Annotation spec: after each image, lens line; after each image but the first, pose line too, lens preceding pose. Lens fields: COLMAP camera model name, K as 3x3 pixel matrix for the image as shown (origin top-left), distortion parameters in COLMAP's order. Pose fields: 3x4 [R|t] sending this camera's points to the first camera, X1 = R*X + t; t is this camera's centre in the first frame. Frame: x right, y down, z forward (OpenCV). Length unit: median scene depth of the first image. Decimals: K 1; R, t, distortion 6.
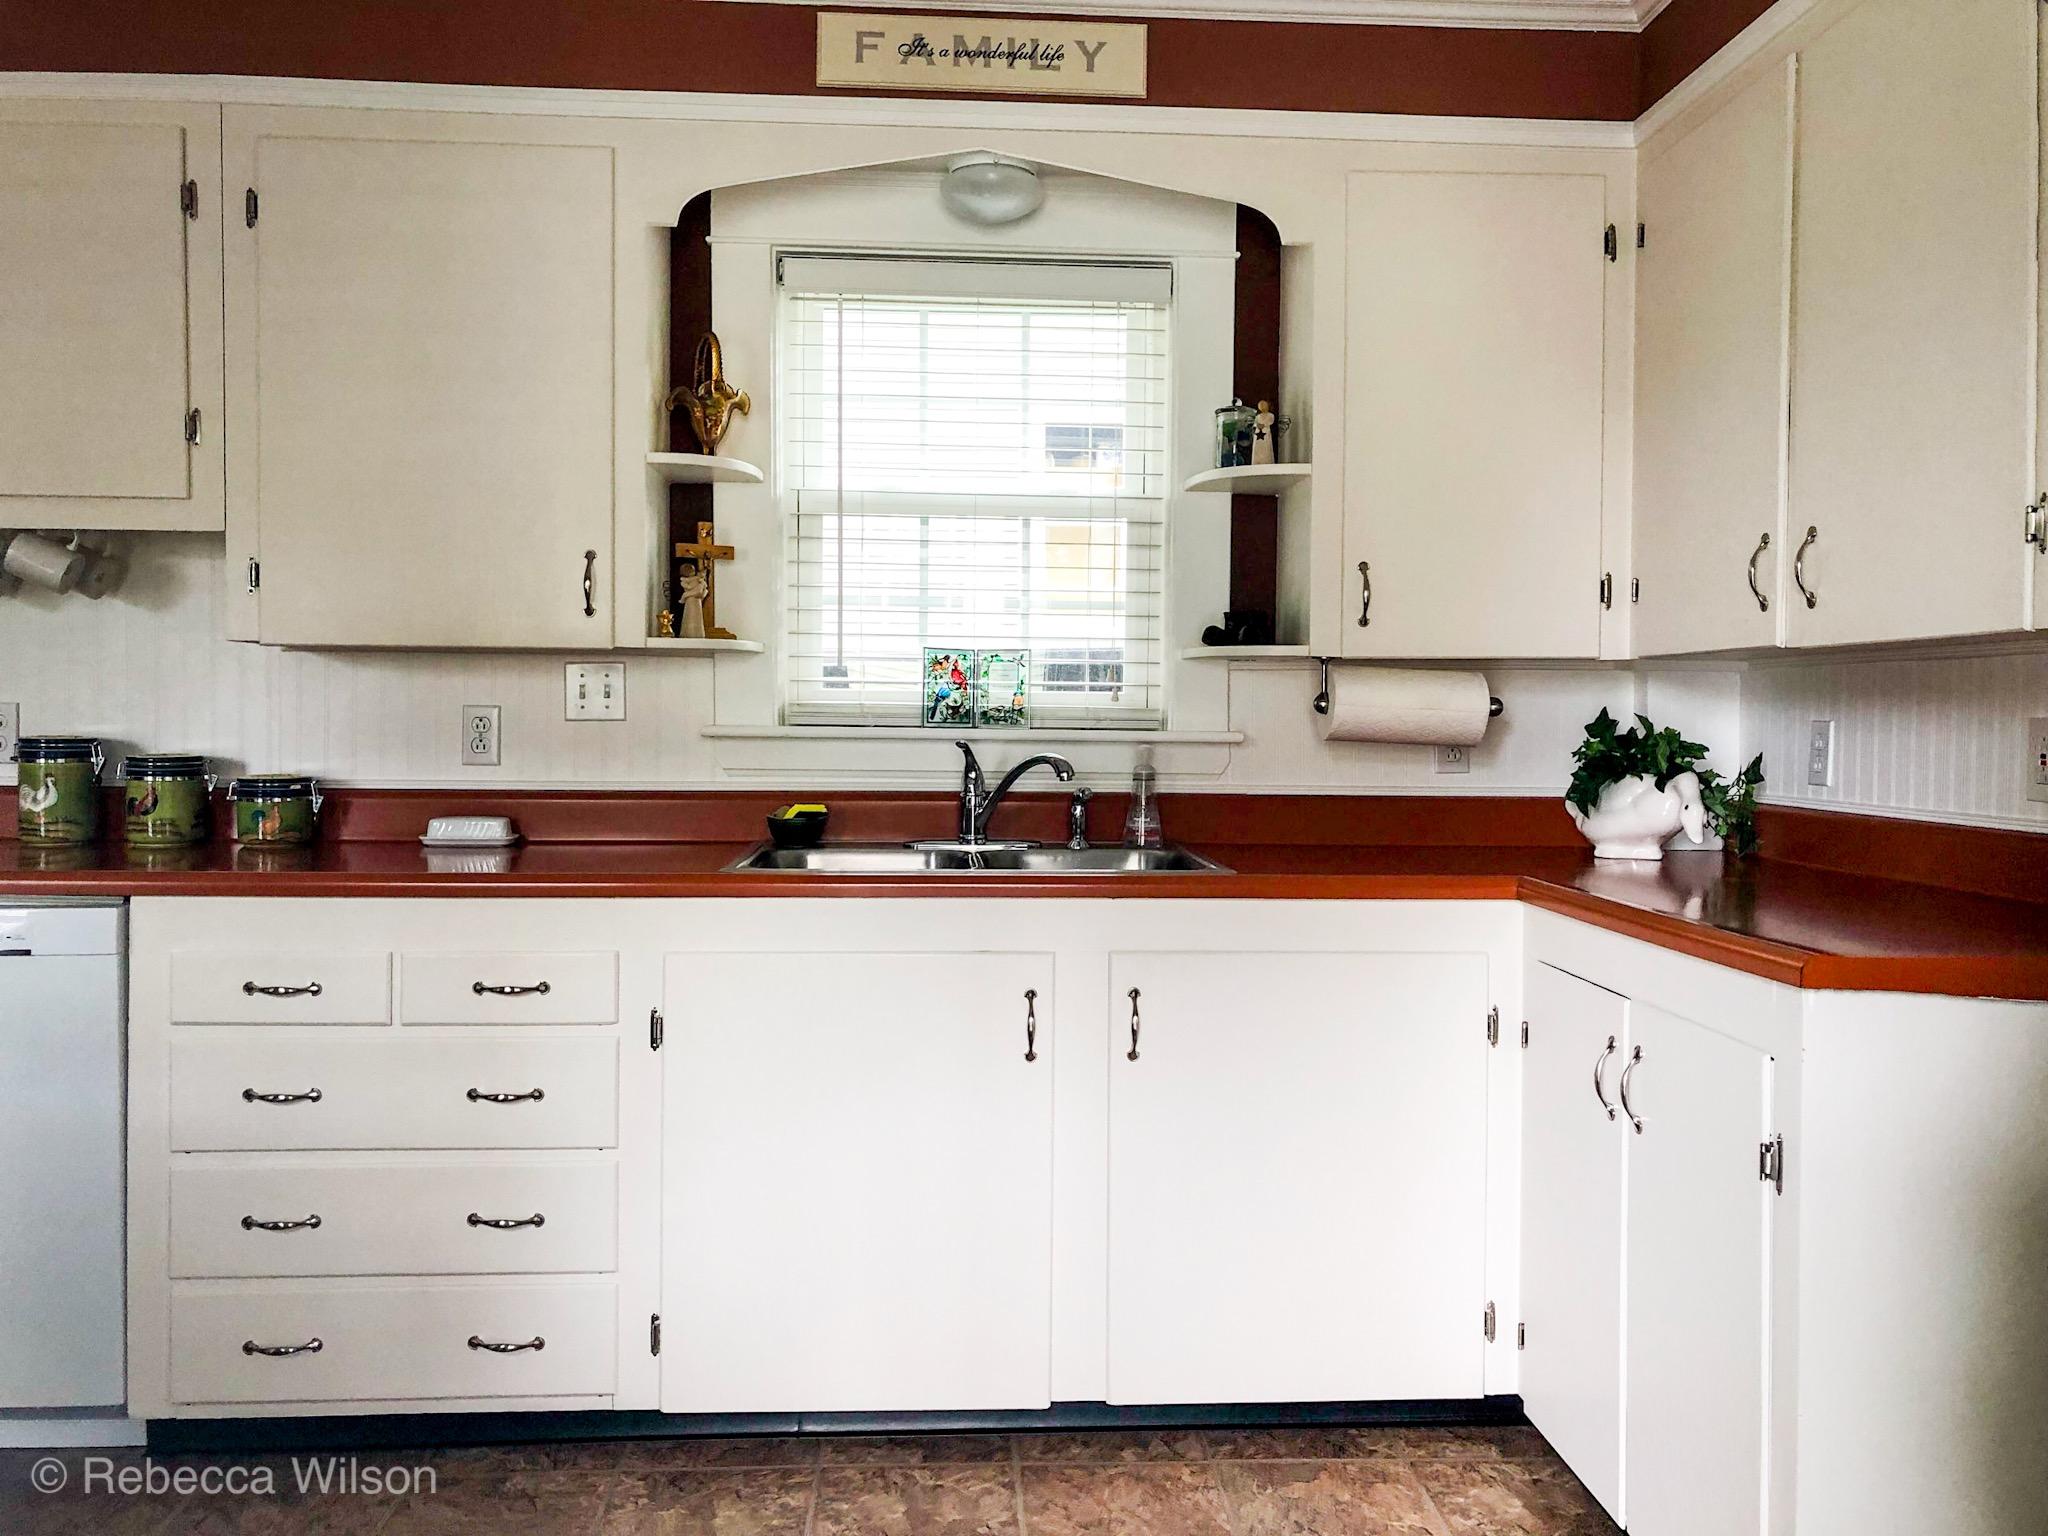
lens RADIAL K [[1652.2, 0, 1017.9], [0, 1652.2, 742.4], [0, 0, 1]] dist [0.013065, 0.000478]
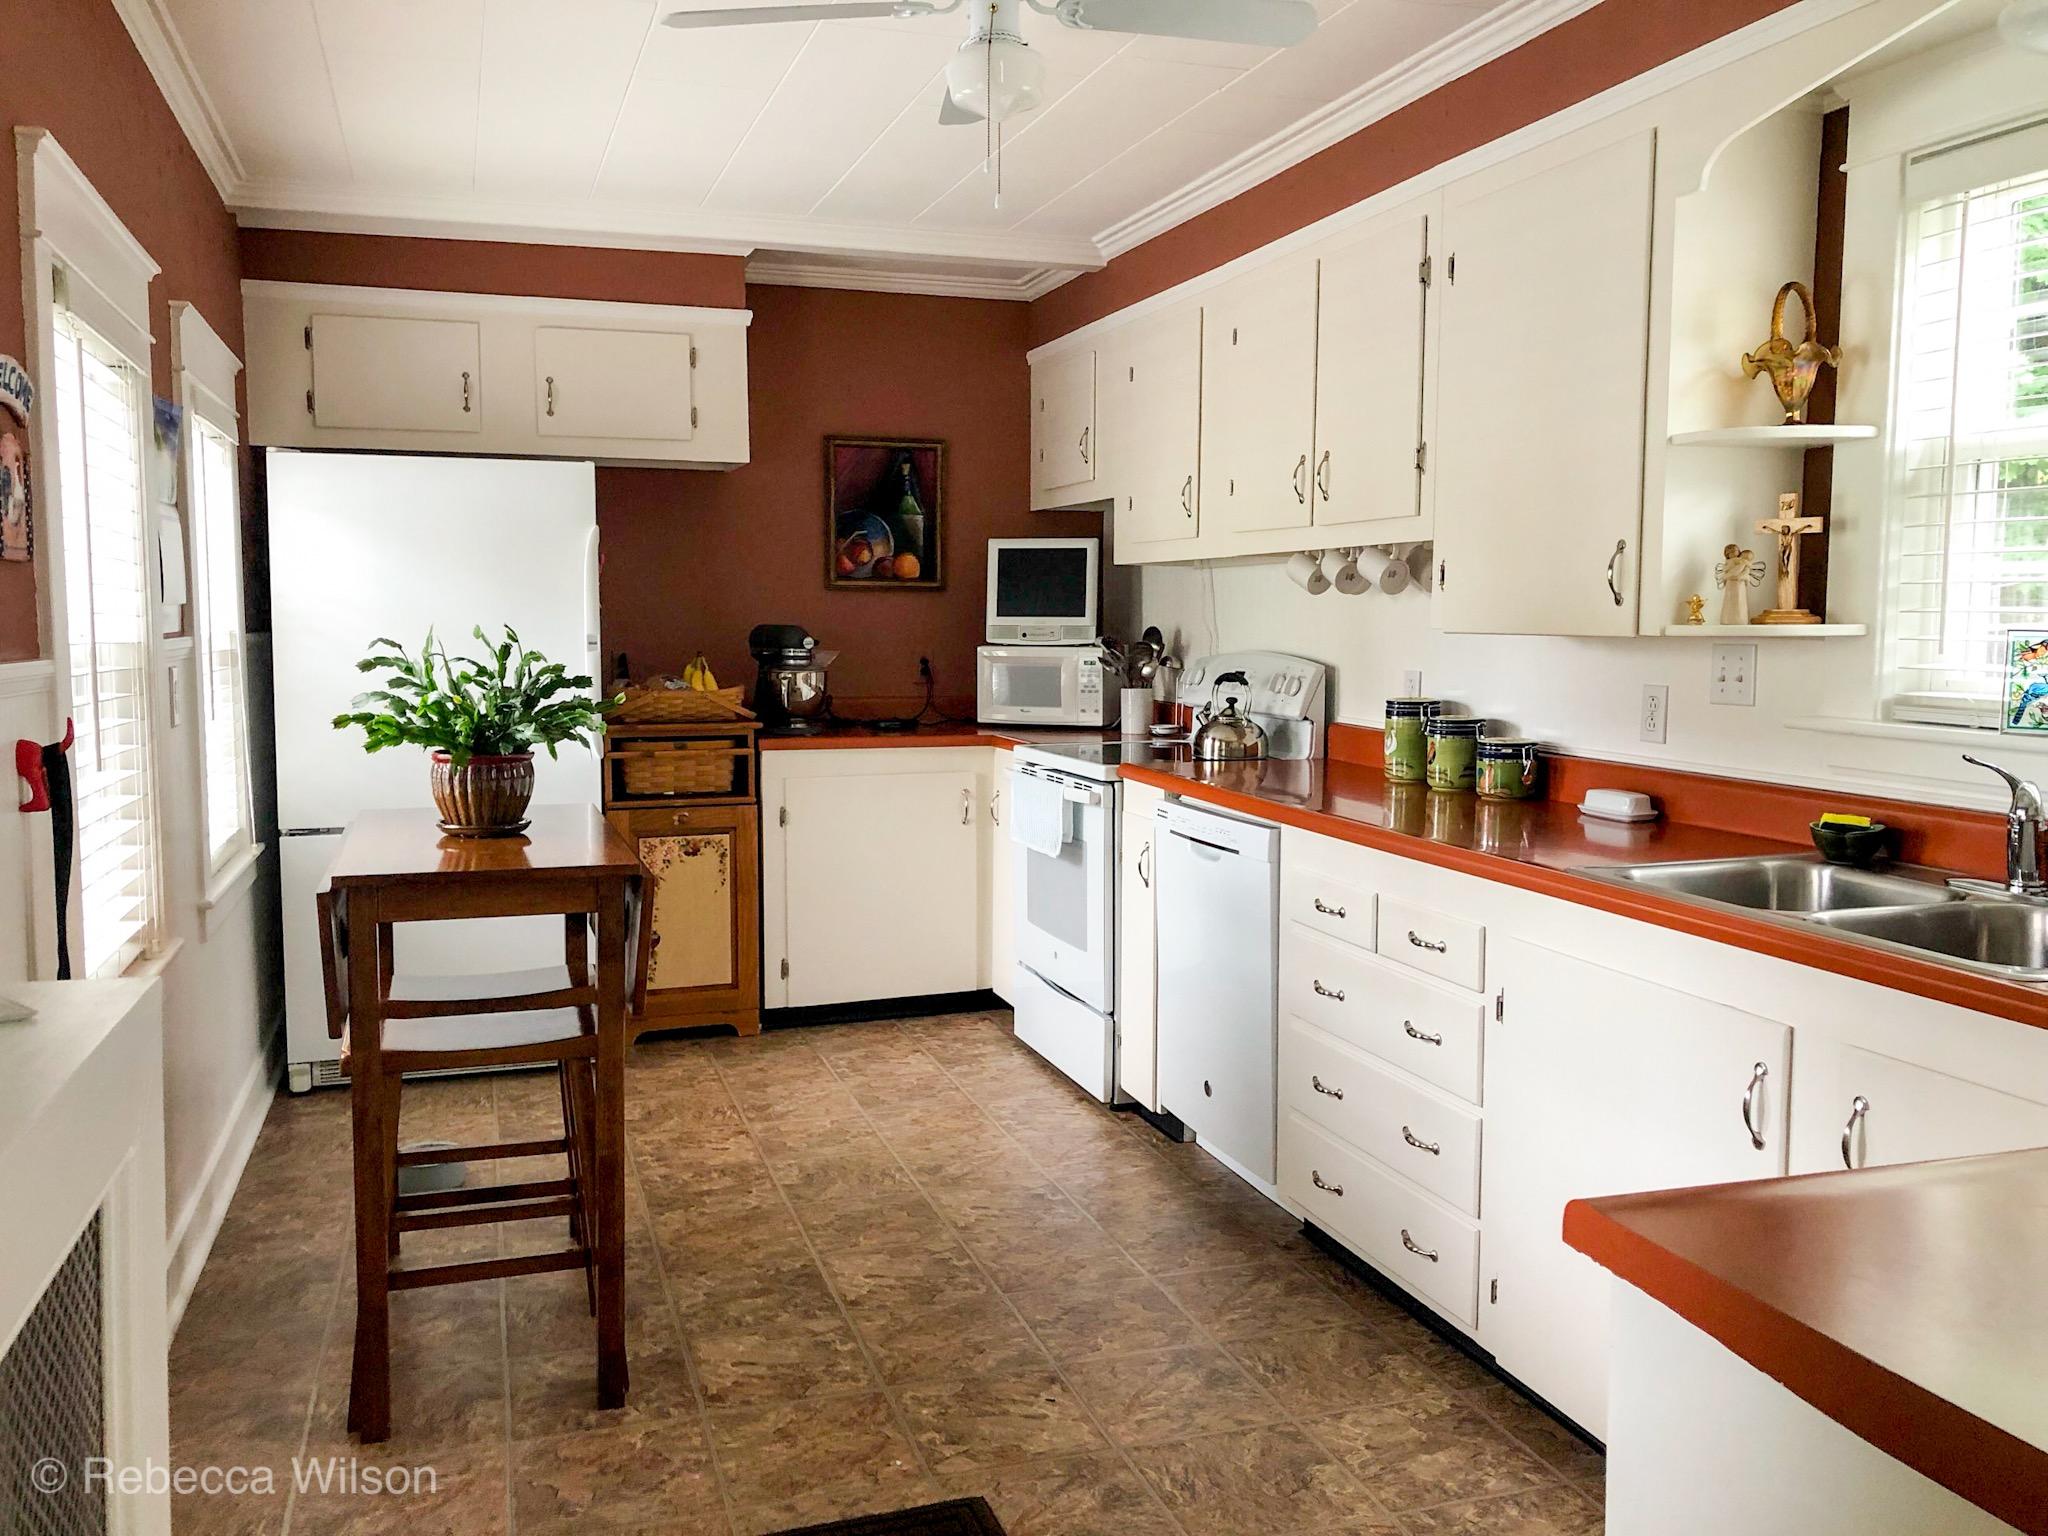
lens RADIAL K [[1652.2, 0, 1017.9], [0, 1652.2, 742.4], [0, 0, 1]] dist [0.013065, 0.000478]
pose [[0.271671, 0.068630, -0.959940, 0.596690], [-0.019773, 0.997642, 0.065729, -0.049702], [0.962187, 0.001125, 0.272387, 0.352833]]
